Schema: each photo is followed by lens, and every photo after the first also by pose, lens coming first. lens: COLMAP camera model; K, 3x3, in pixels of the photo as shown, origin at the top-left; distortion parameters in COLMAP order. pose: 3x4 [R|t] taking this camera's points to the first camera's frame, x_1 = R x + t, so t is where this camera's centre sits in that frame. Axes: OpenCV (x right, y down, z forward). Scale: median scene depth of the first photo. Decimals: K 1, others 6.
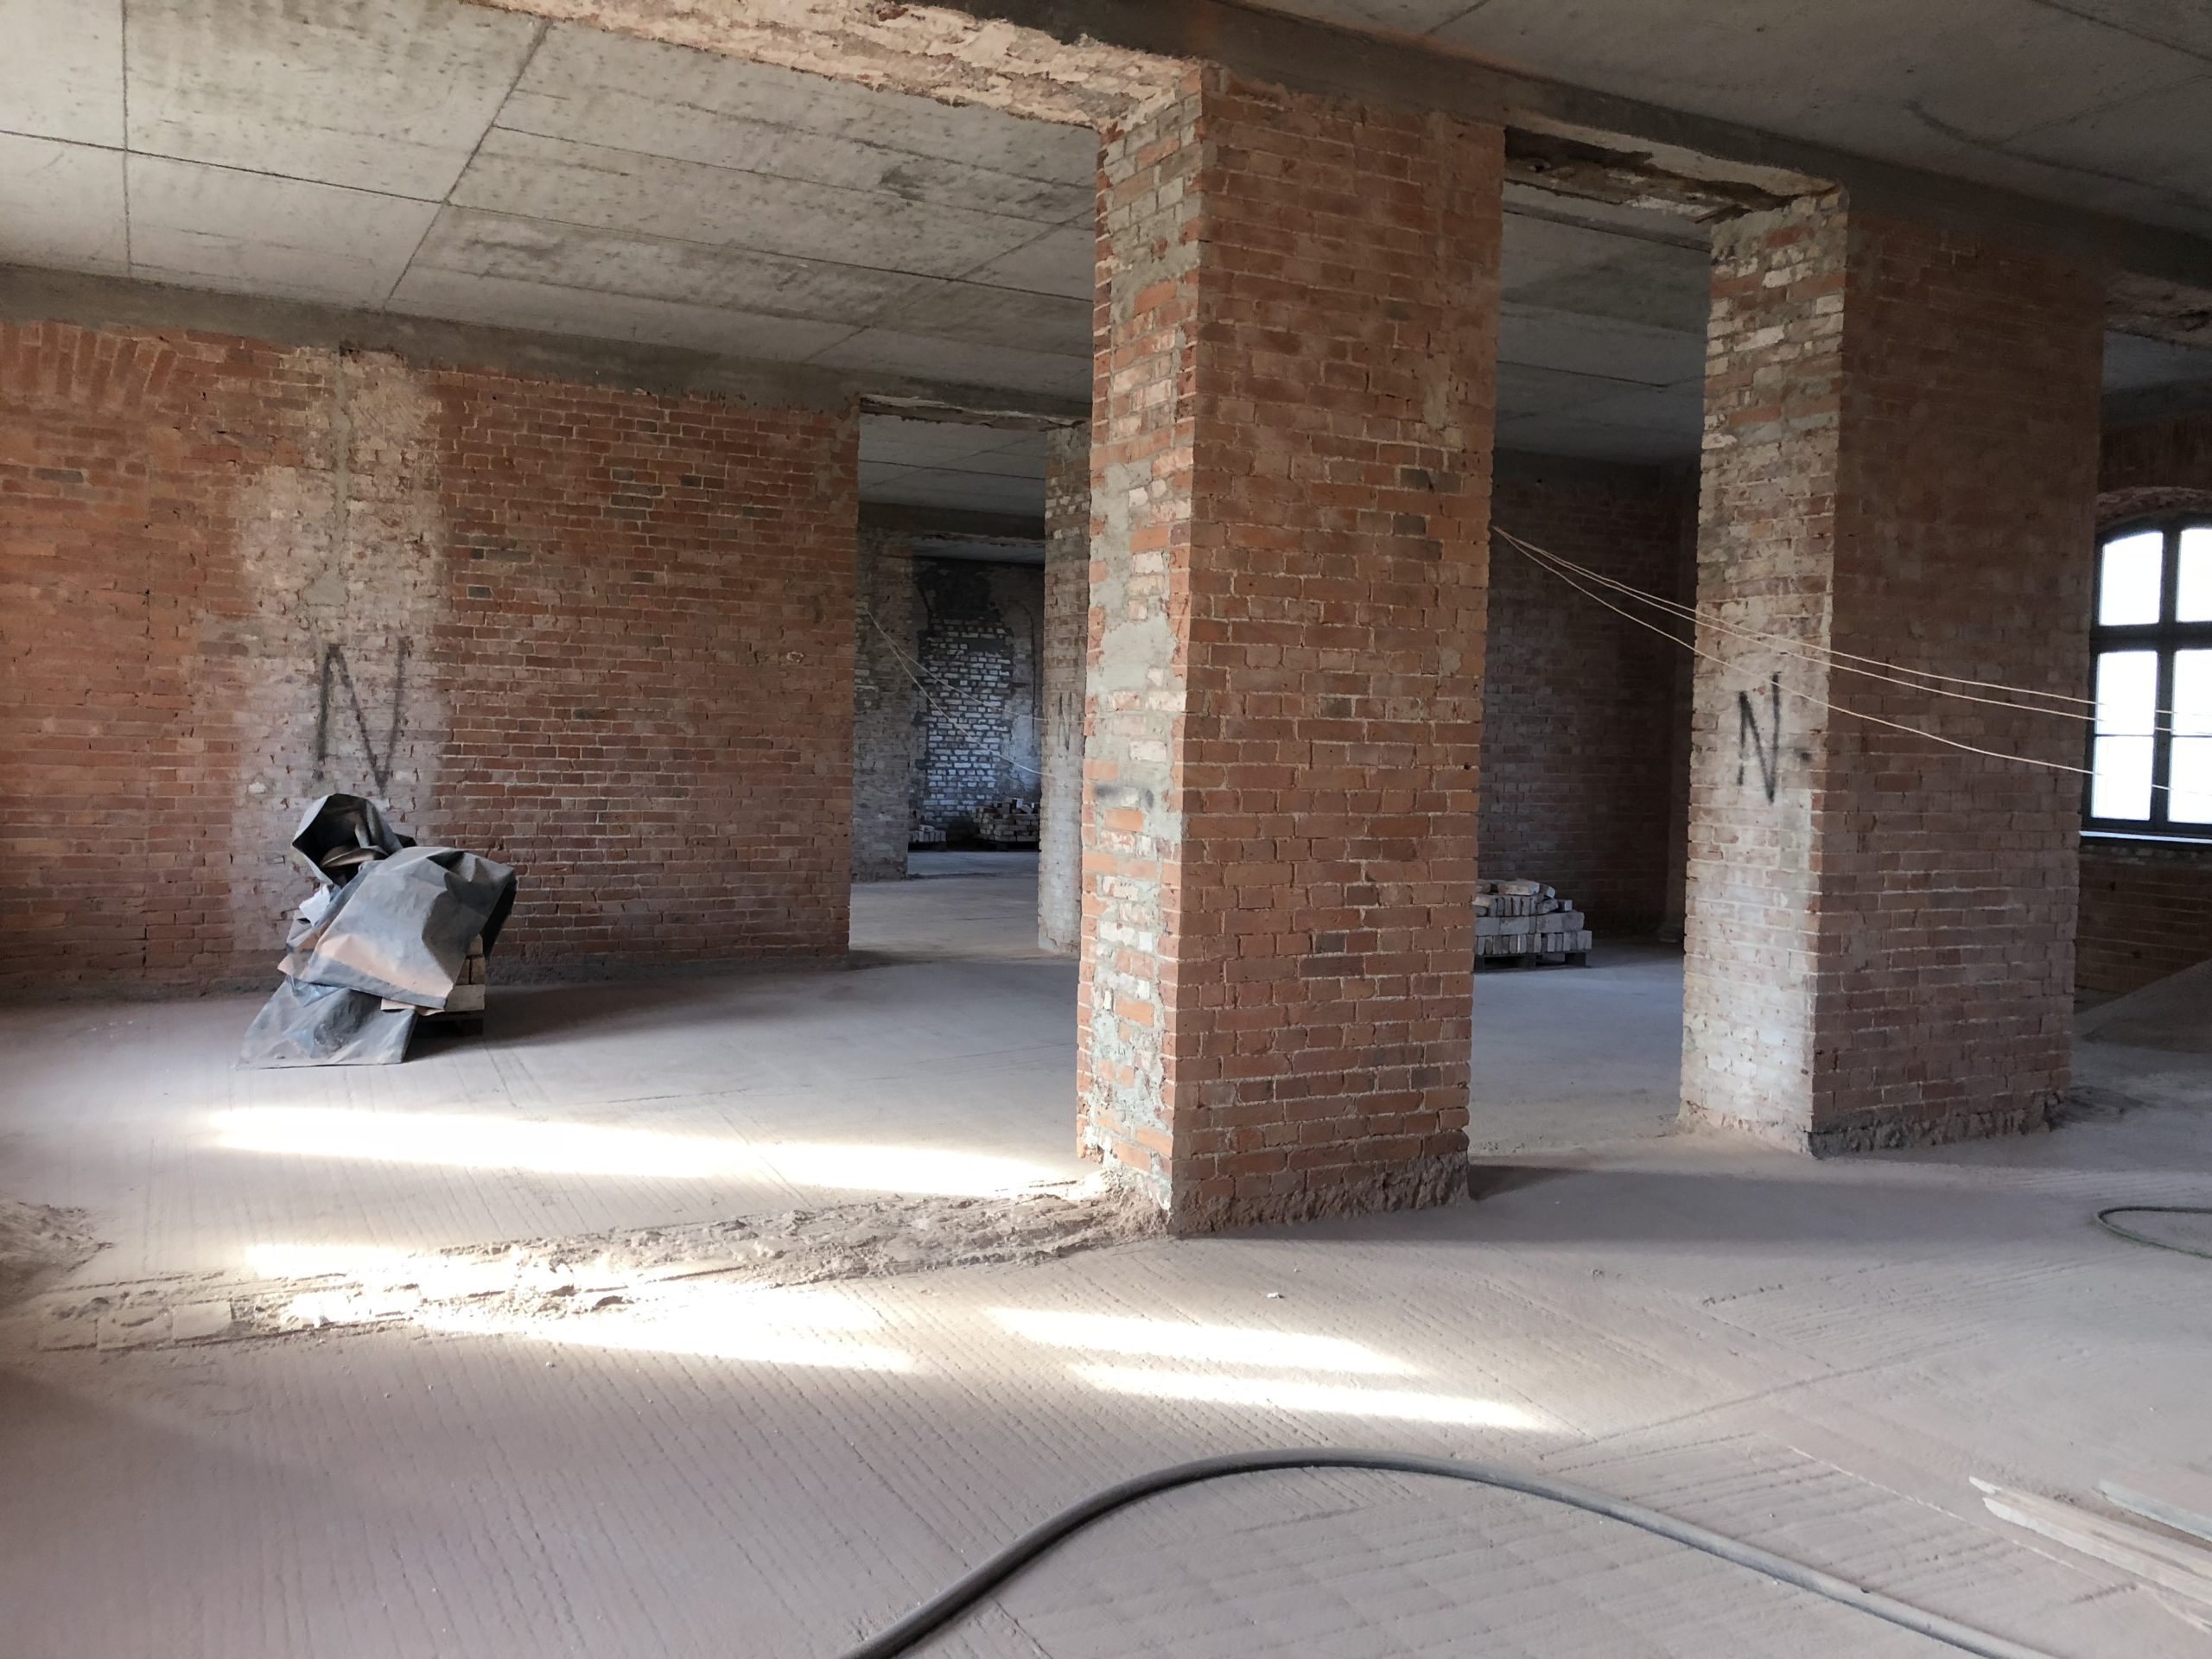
lens RADIAL K [[1844.4, 0, 1087.1], [0, 1844.4, 800.2], [0, 0, 1]] dist [0.047940, -0.051915]
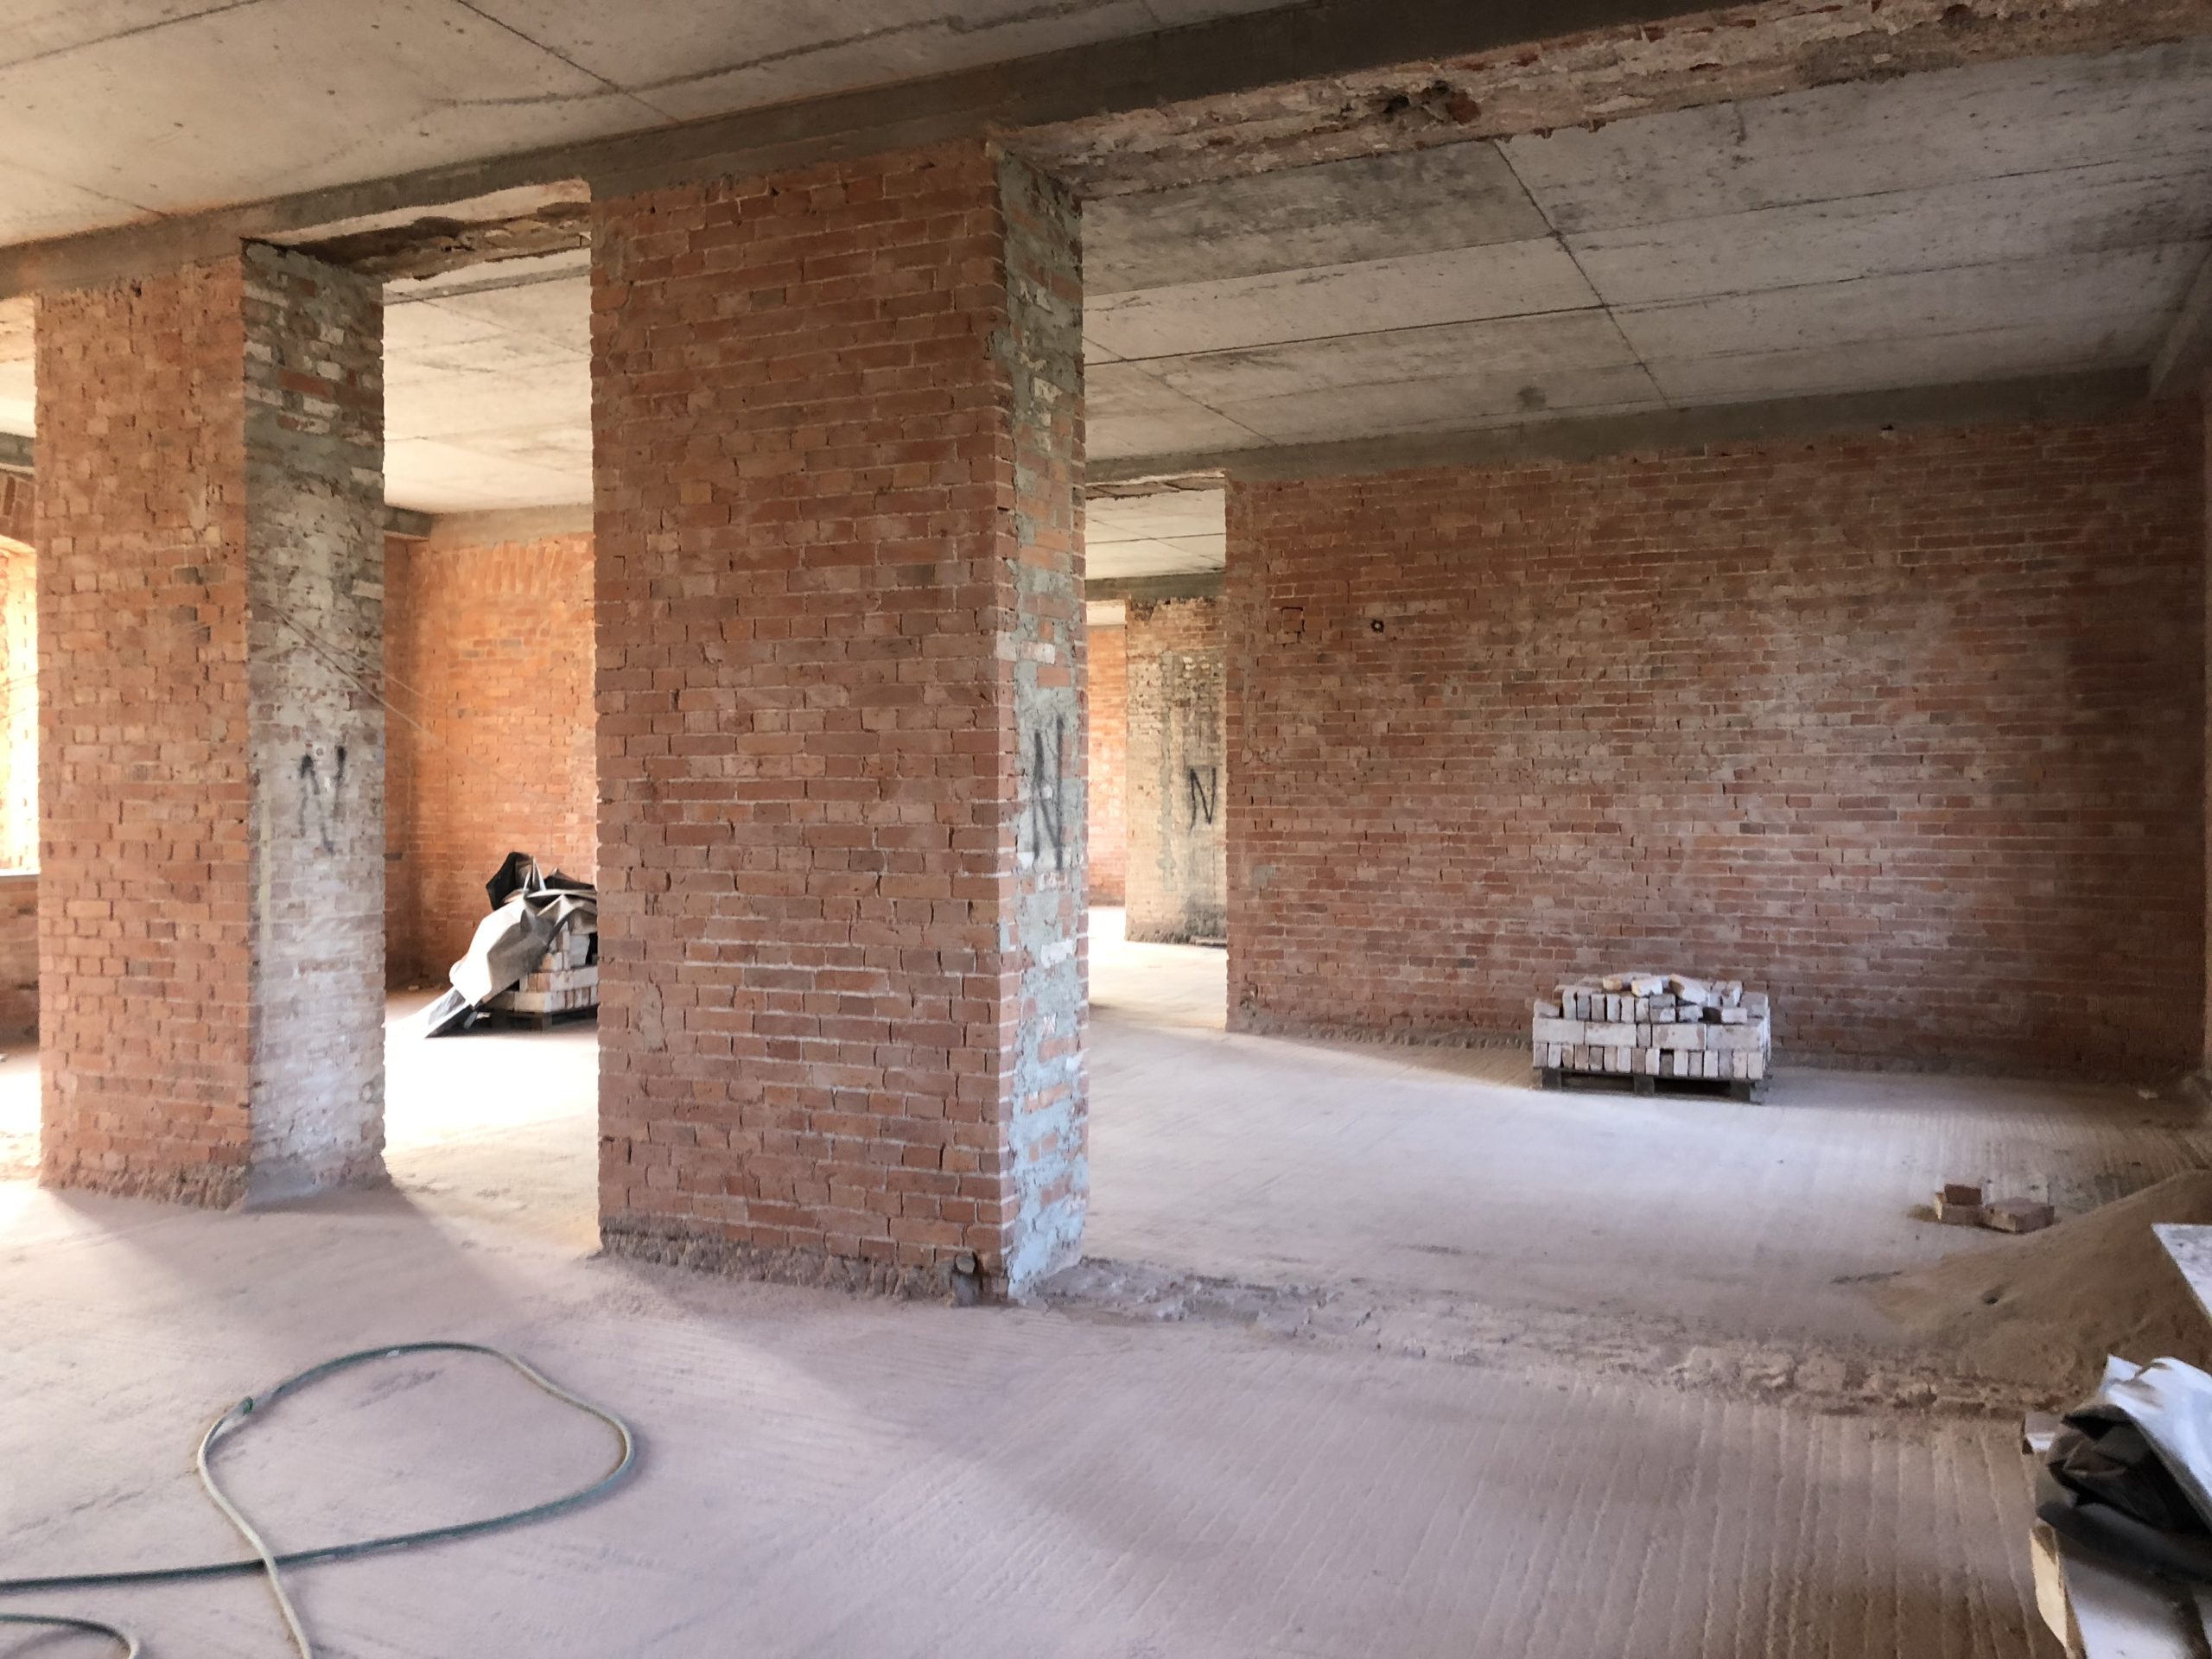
lens RADIAL K [[1844.4, 0, 1135.5], [0, 1844.4, 800.0], [0, 0, 1]] dist [0.047940, -0.051915]
pose [[0.597377, -0.021440, -0.801674, 1.199704], [-0.012656, 0.999266, -0.036154, 0.002704], [0.801861, 0.031743, 0.596667, 0.636255]]
